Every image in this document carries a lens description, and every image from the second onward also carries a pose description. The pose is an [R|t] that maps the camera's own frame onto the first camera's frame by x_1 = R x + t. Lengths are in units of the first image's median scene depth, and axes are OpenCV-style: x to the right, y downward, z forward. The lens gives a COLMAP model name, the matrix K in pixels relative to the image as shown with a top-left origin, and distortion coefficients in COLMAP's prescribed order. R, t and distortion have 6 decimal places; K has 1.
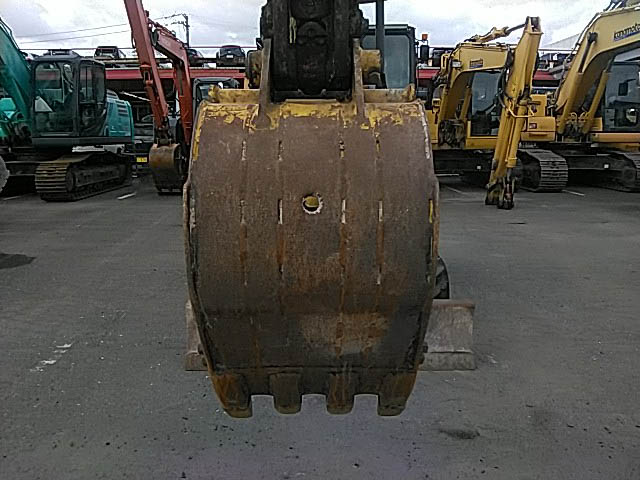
lens RADIAL K [[522.6, 0, 315.7], [0, 522.6, 240.3], [0, 0, 1]] dist [0.125419, -0.370923]
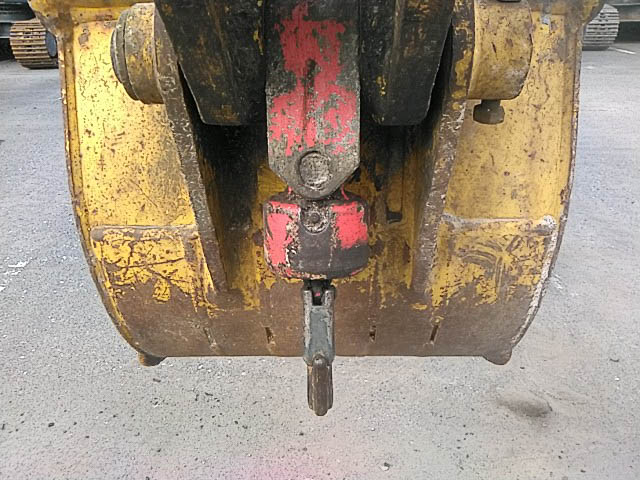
lens RADIAL K [[530.7, 0, 320.0], [0, 530.7, 240.0], [0, 0, 1]] dist [-0.024736, -0.011453]
pose [[0.999792, -0.005879, -0.019531, 0.000352], [0.010595, 0.967932, 0.250990, -0.009301], [0.017429, -0.251144, 0.967793, 0.066043]]
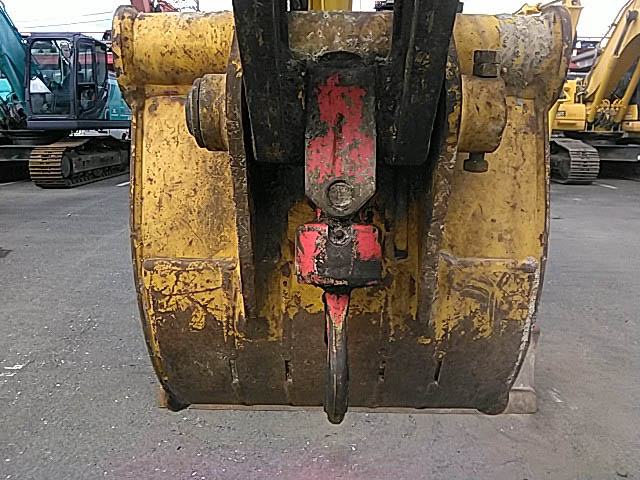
lens RADIAL K [[534.1, 0, 316.7], [0, 534.1, 238.0], [0, 0, 1]] dist [0.011822, -0.161707]
pose [[0.999742, 0.013261, -0.018450, -0.001377], [-0.013019, 0.999828, 0.013204, -0.003455], [0.018622, -0.012961, 0.999743, 0.057945]]
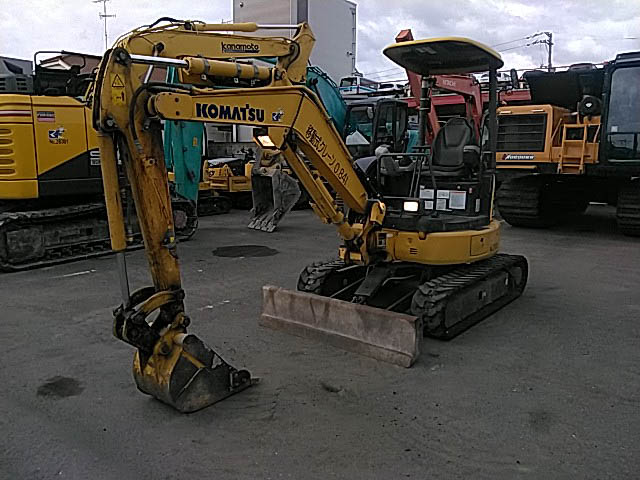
lens RADIAL K [[522.6, 0, 315.7], [0, 522.6, 240.3], [0, 0, 1]] dist [0.125419, -0.370923]
pose [[0.778442, 0.102794, -0.619243, 0.225983], [-0.118959, 0.992782, 0.015260, -0.018138], [0.616342, 0.061786, 0.785051, -0.057740]]
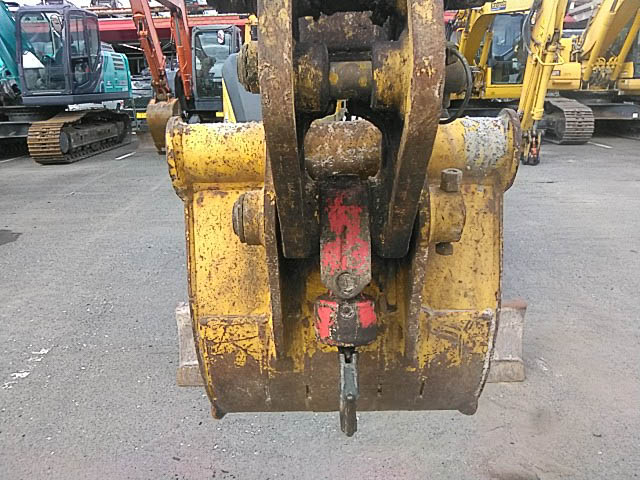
lens RADIAL K [[534.1, 0, 316.9], [0, 534.1, 233.3], [0, 0, 1]] dist [-0.003779, -0.095636]
pose [[0.999769, -0.015141, -0.015248, -0.002452], [0.016279, 0.996857, 0.077528, -0.014594], [0.014026, -0.077758, 0.996874, 0.043951]]
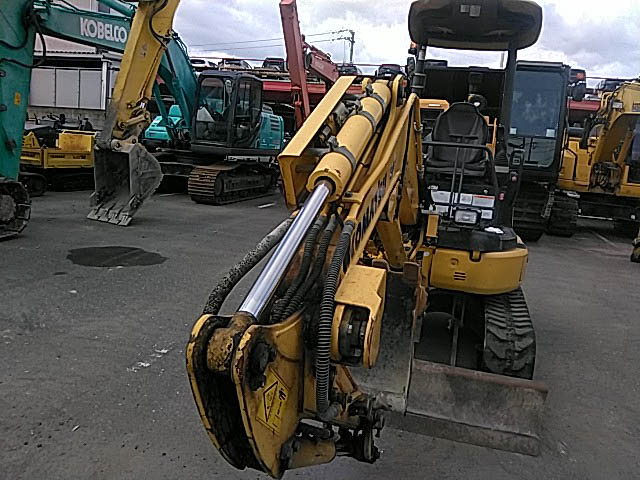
lens RADIAL K [[522.6, 0, 315.7], [0, 522.6, 240.3], [0, 0, 1]] dist [0.125419, -0.370923]
pose [[0.956675, 0.130046, -0.260500, 0.028606], [-0.136434, 0.990628, -0.006508, -0.019787], [0.257212, 0.041767, 0.965452, -0.006061]]
